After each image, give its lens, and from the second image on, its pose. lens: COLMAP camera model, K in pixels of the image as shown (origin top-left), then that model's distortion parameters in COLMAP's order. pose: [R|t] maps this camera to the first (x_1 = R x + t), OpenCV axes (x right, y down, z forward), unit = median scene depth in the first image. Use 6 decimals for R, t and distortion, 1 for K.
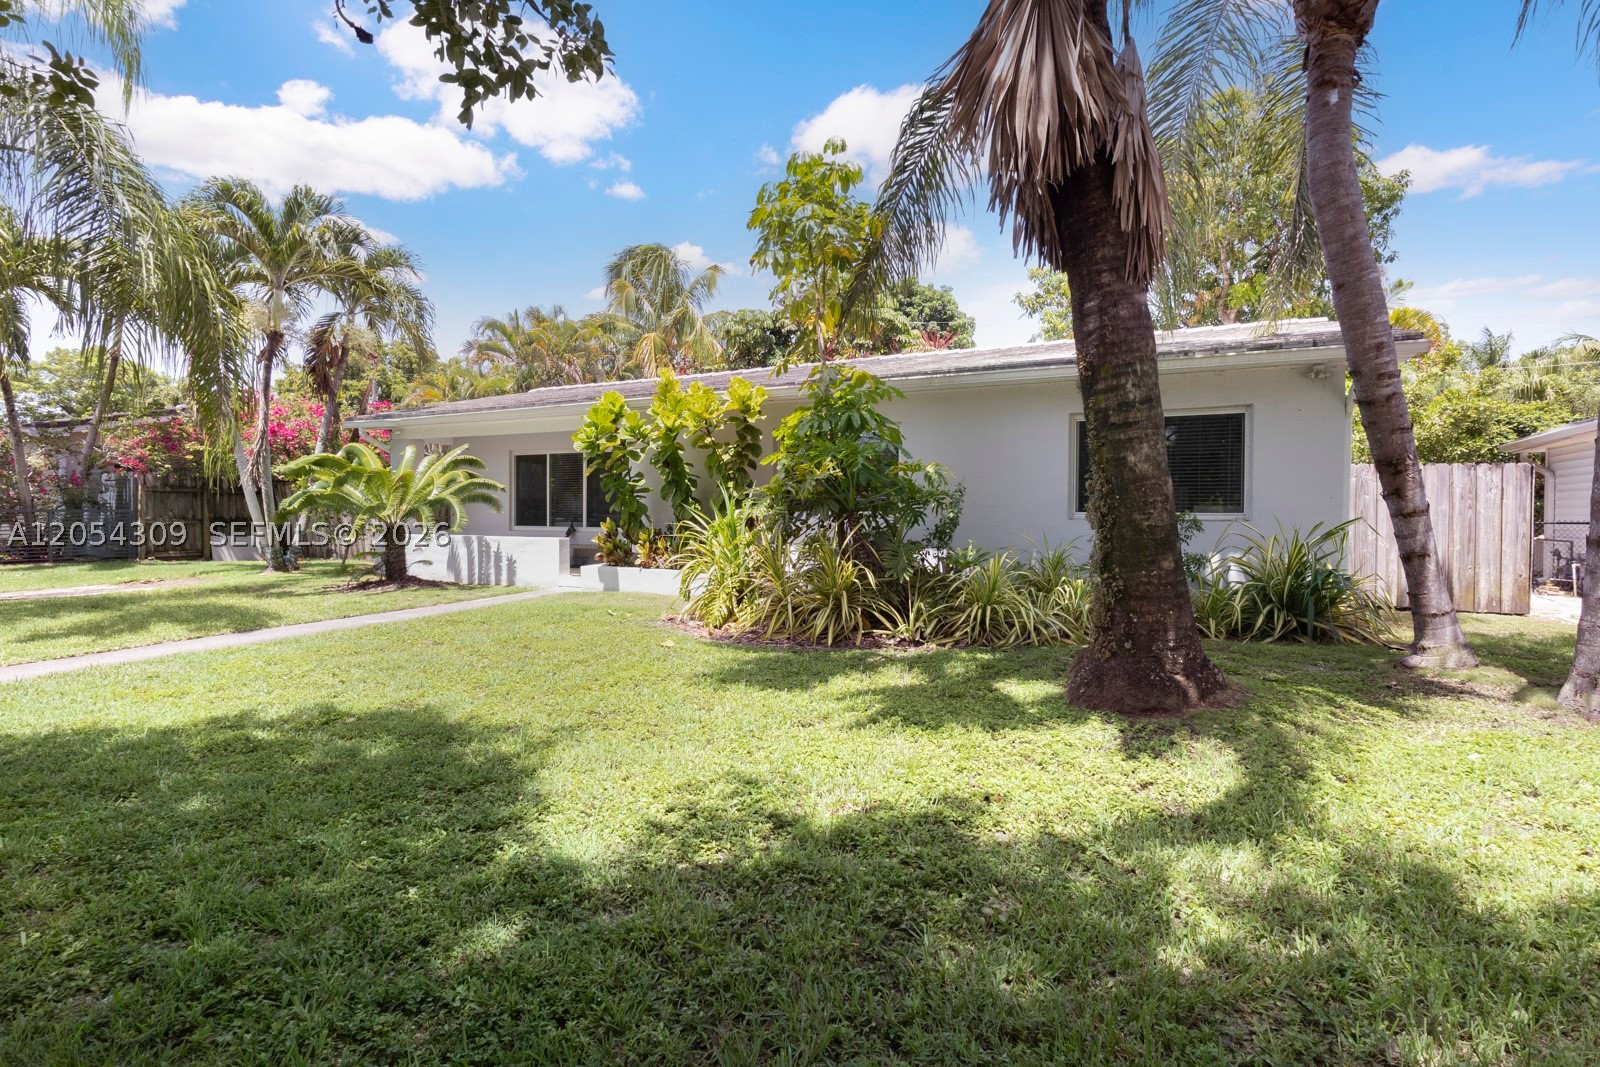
lens RADIAL K [[751.1, 0, 807.1], [0, 751.1, 524.0], [0, 0, 1]] dist [0.001872, 0.000128]
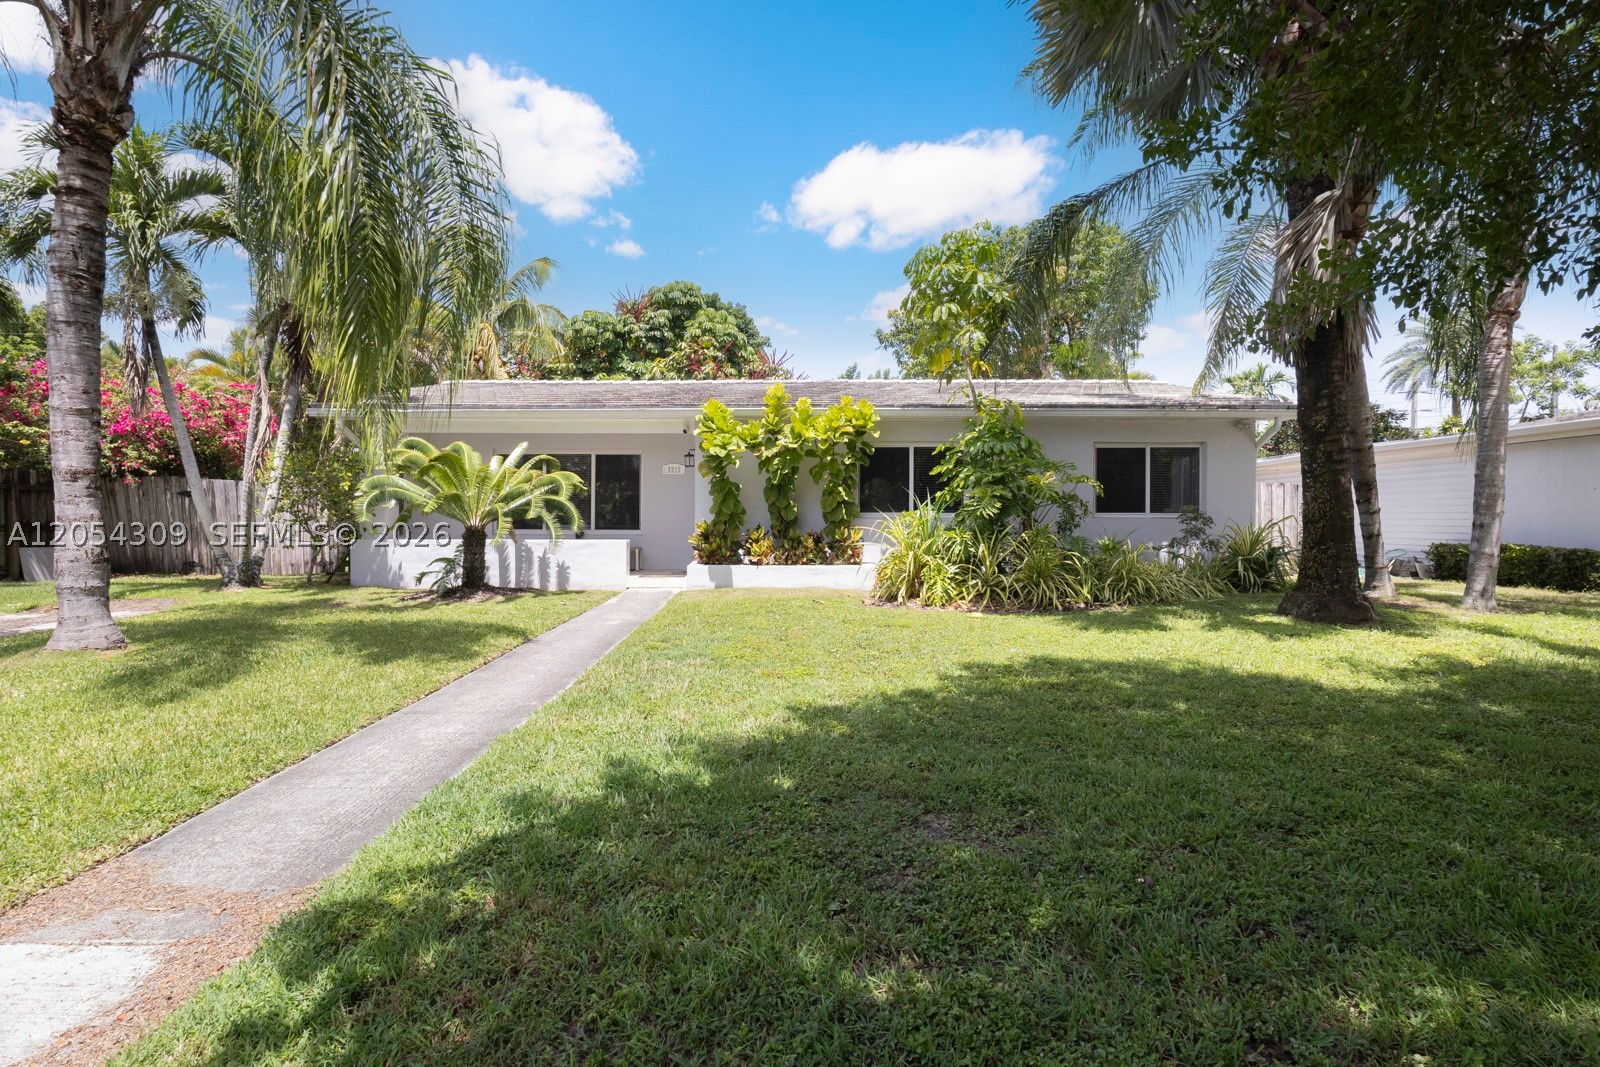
lens RADIAL K [[751.1, 0, 807.1], [0, 751.1, 524.0], [0, 0, 1]] dist [0.001872, 0.000128]
pose [[0.897700, -0.006900, 0.440553, -0.542436], [0.010274, 0.999933, -0.005274, 0.004364], [-0.440488, 0.009260, 0.897711, -0.003949]]
